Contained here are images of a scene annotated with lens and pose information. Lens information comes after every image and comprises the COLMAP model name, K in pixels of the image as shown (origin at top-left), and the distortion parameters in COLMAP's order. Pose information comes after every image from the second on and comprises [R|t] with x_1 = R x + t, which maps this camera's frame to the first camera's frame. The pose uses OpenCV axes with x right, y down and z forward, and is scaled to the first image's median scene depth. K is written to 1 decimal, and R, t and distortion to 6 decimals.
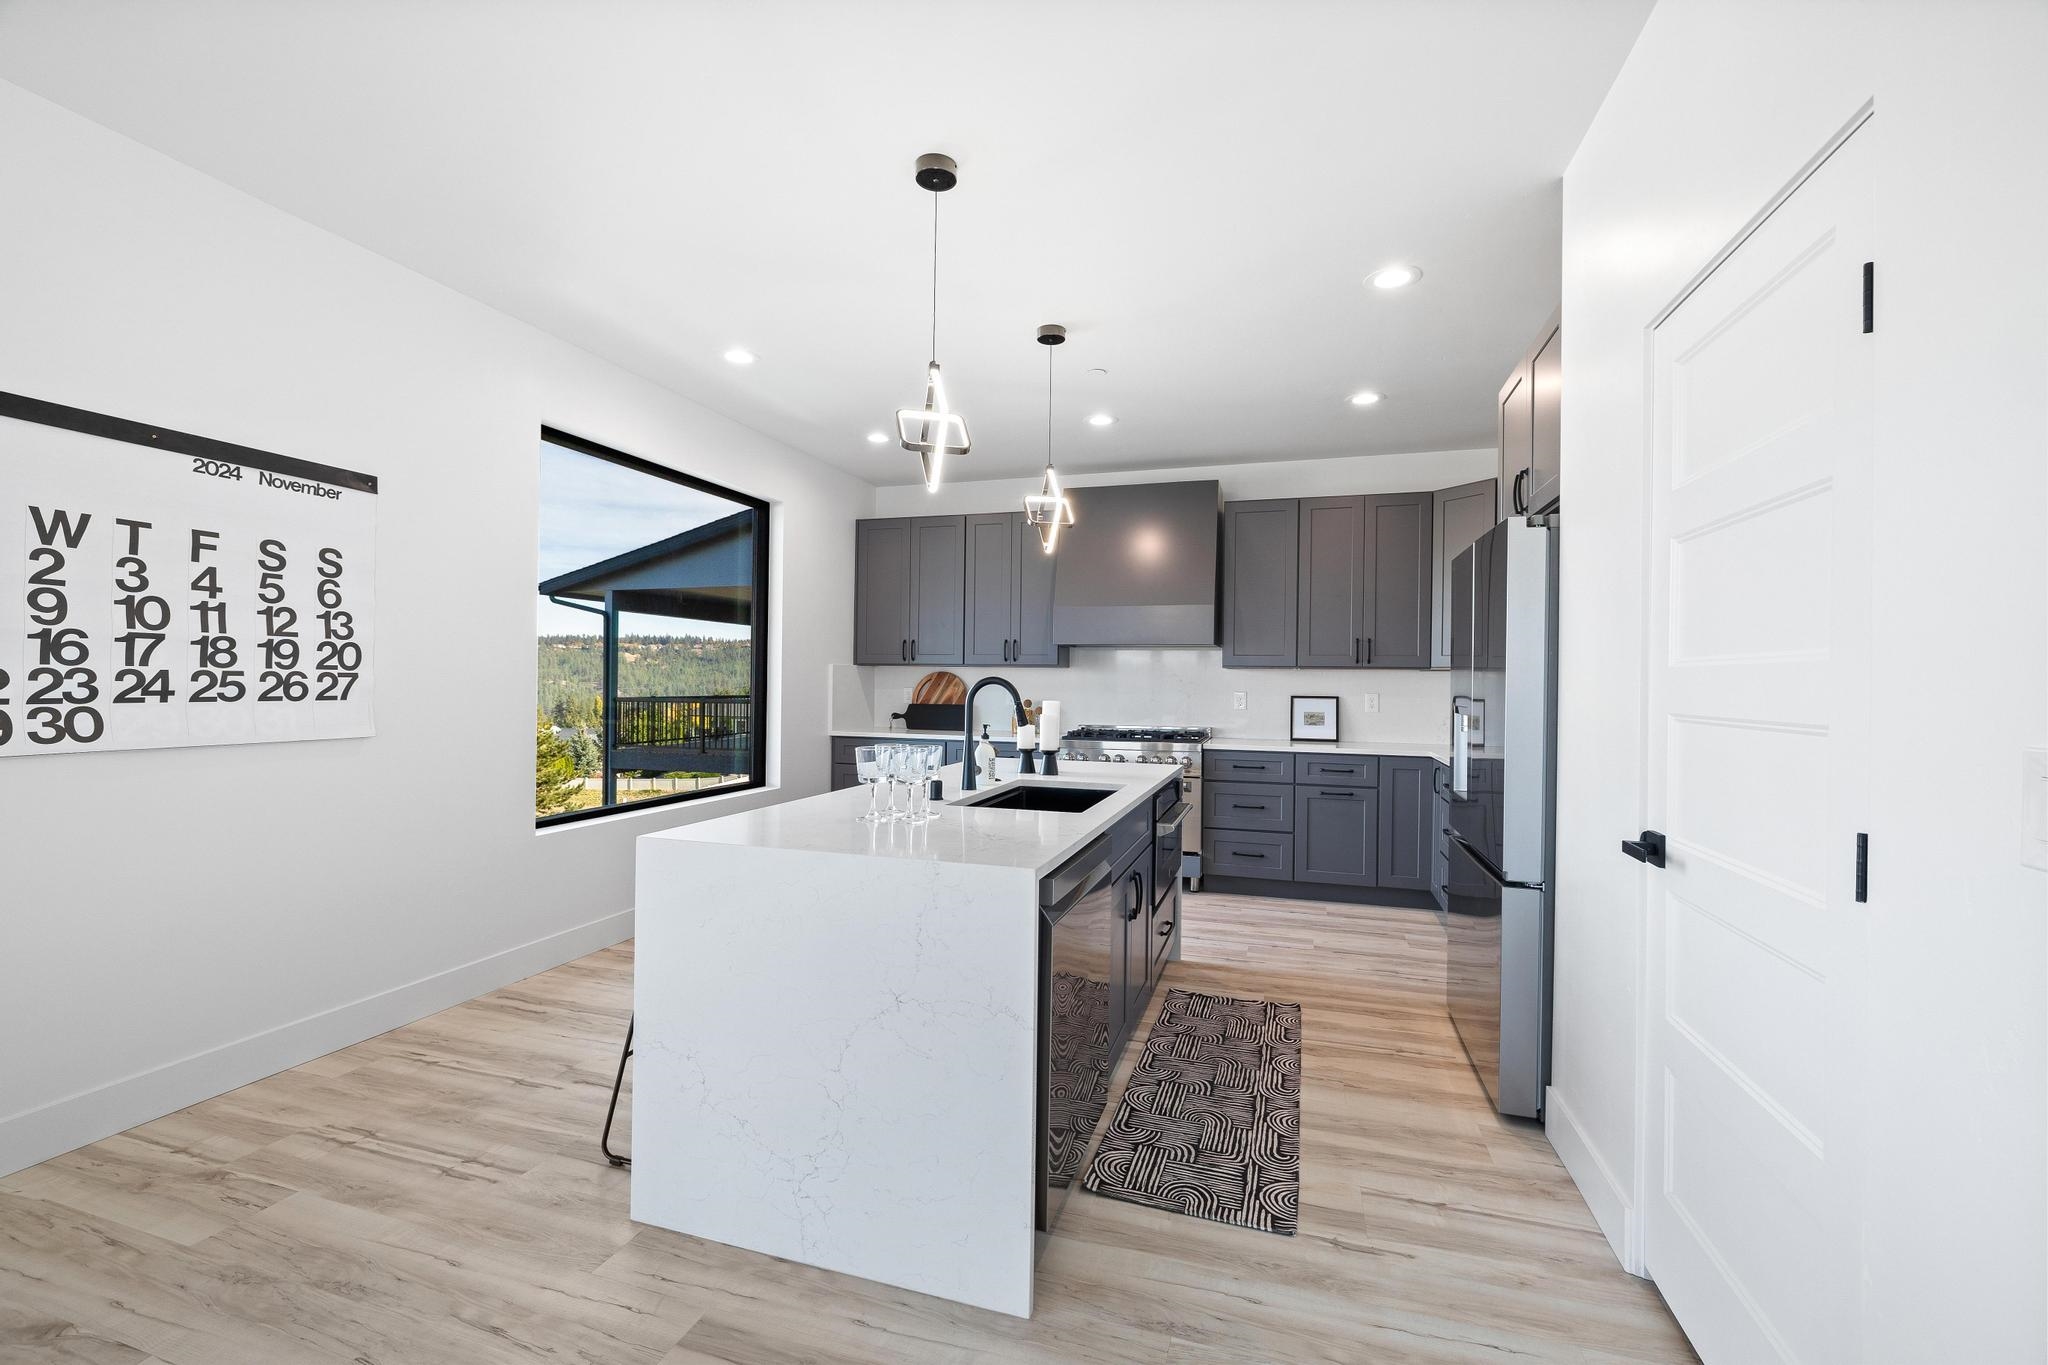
lens RADIAL K [[850.2, 0, 1024.0], [0, 850.2, 682.5], [0, 0, 1]] dist [-0.001204, -0.000148]
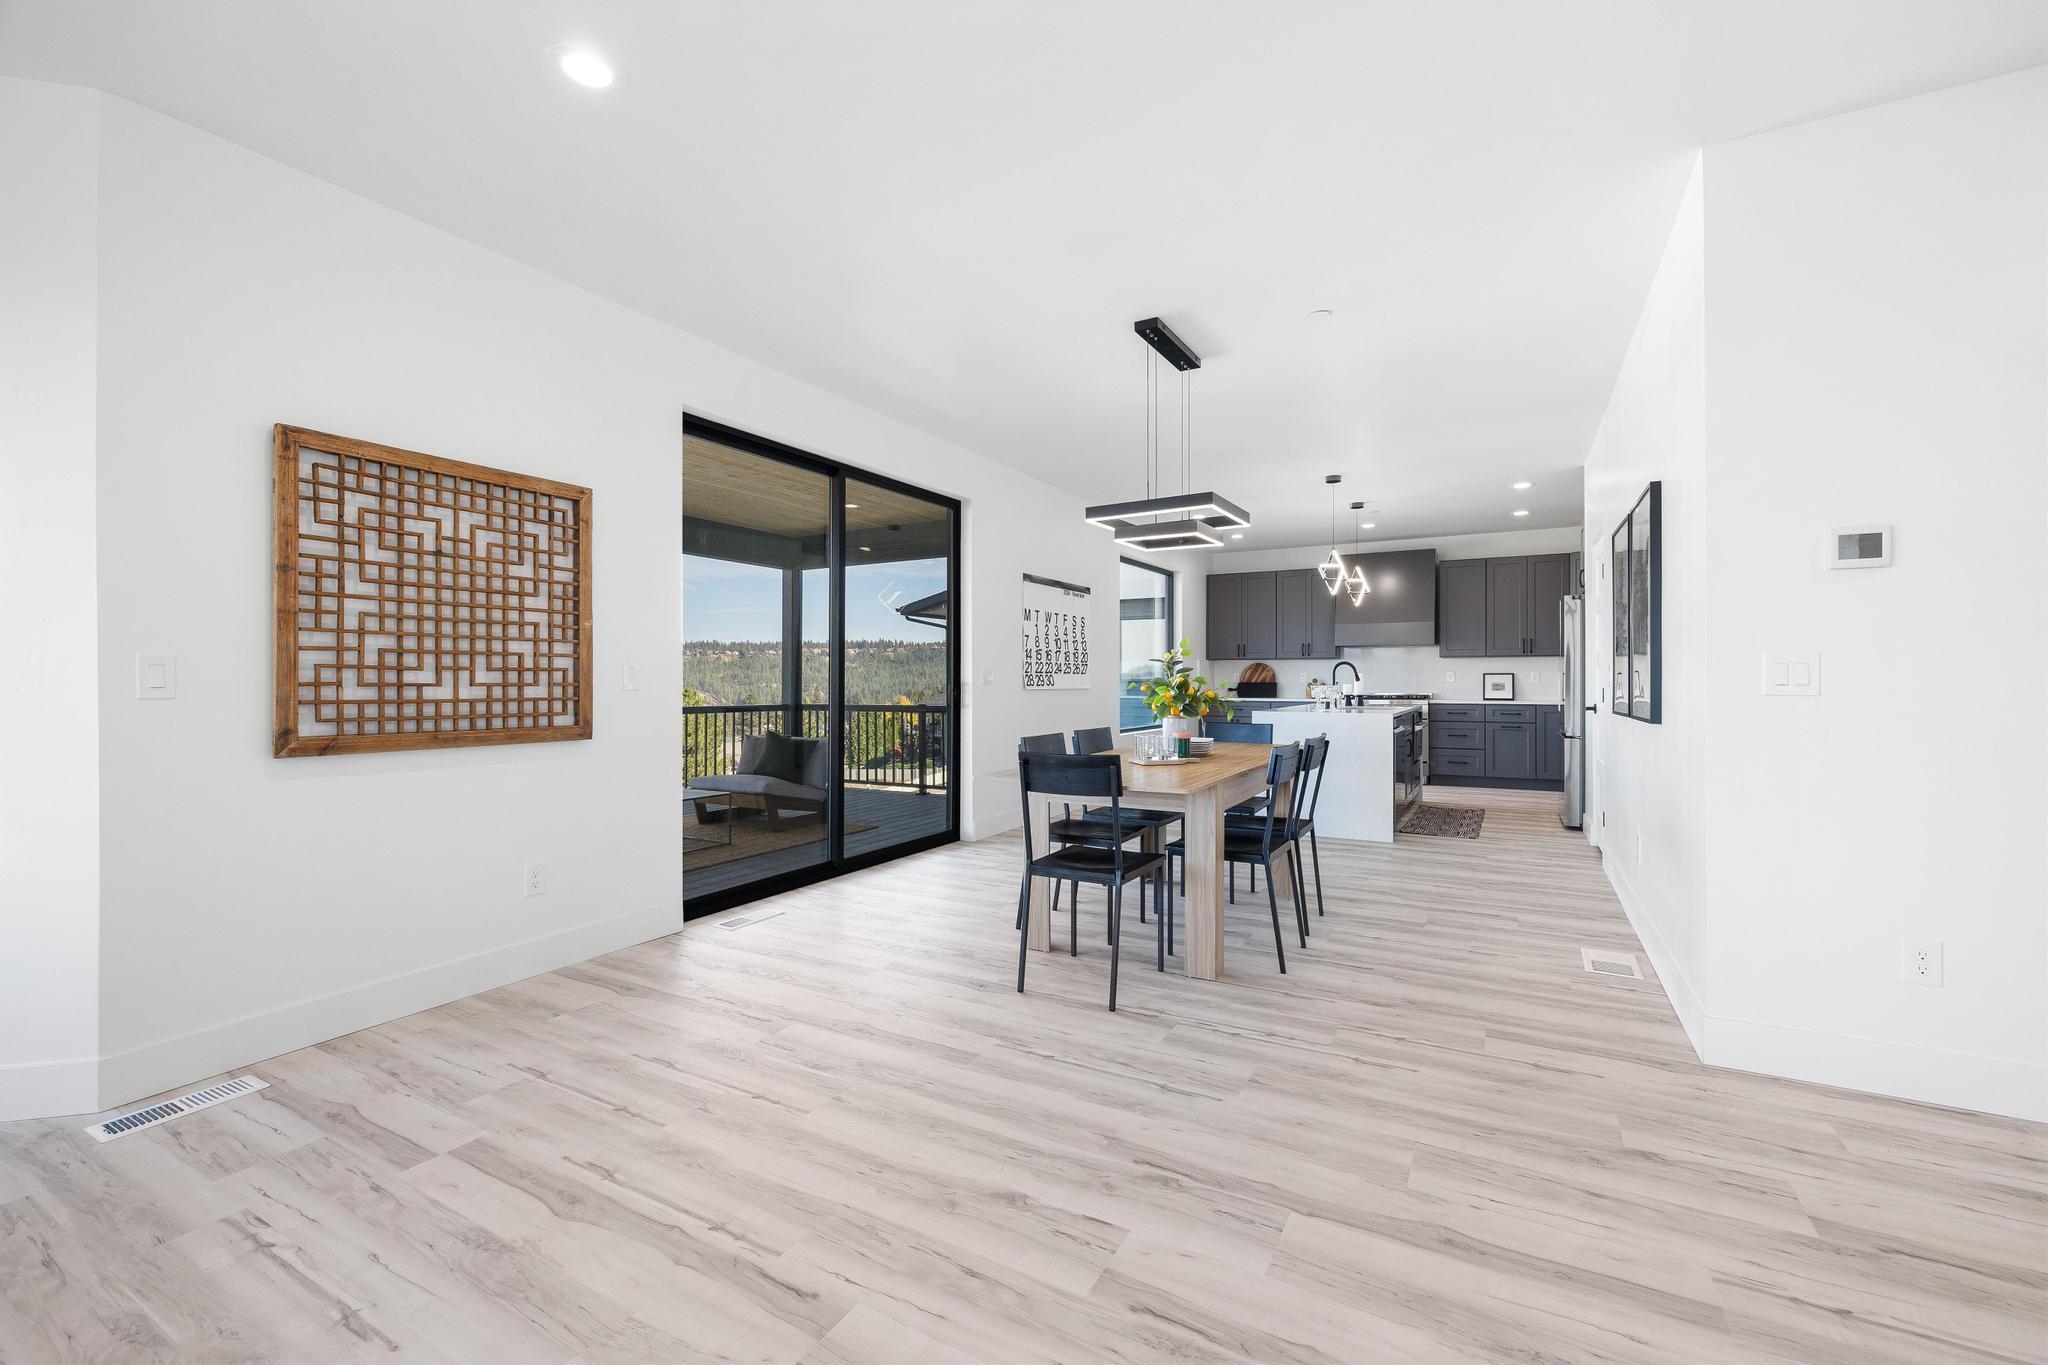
lens RADIAL K [[851.3, 0, 1024.8], [0, 851.3, 676.8], [0, 0, 1]] dist [-0.002400, -0.000324]
pose [[0.978306, -0.012671, -0.206778, -0.328243], [0.011609, 0.999912, -0.006349, 0.032840], [0.206840, 0.003811, 0.978367, -1.212417]]
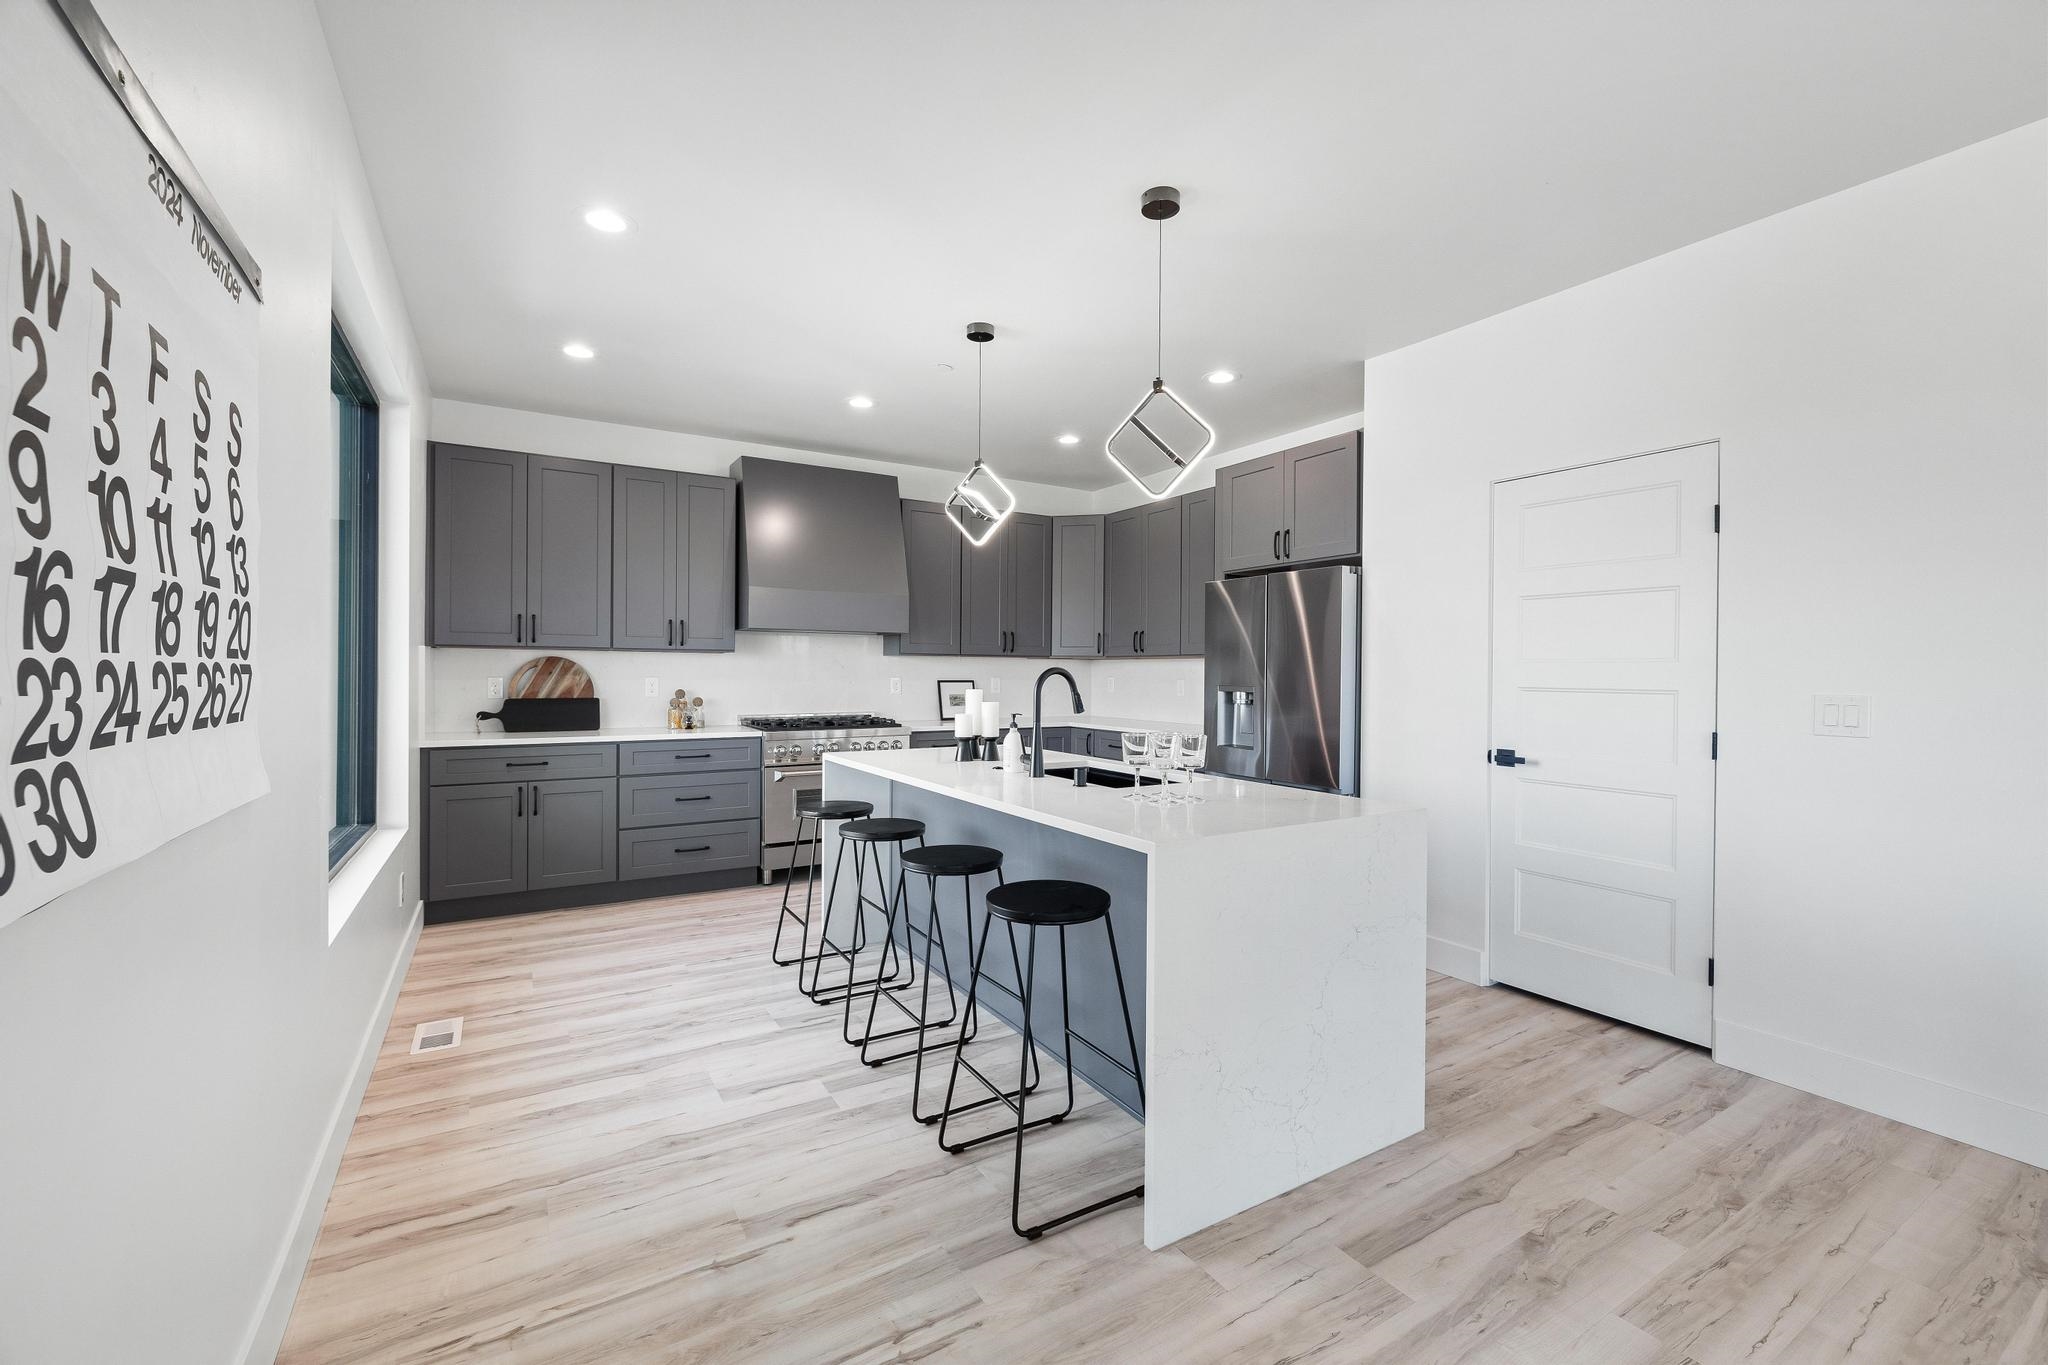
lens RADIAL K [[851.3, 0, 1024.8], [0, 851.3, 676.8], [0, 0, 1]] dist [-0.002400, -0.000324]
pose [[0.656748, -0.012615, 0.754005, -0.652646], [0.001750, 0.999883, 0.015204, -0.008147], [-0.754108, -0.008666, 0.656693, 0.258125]]
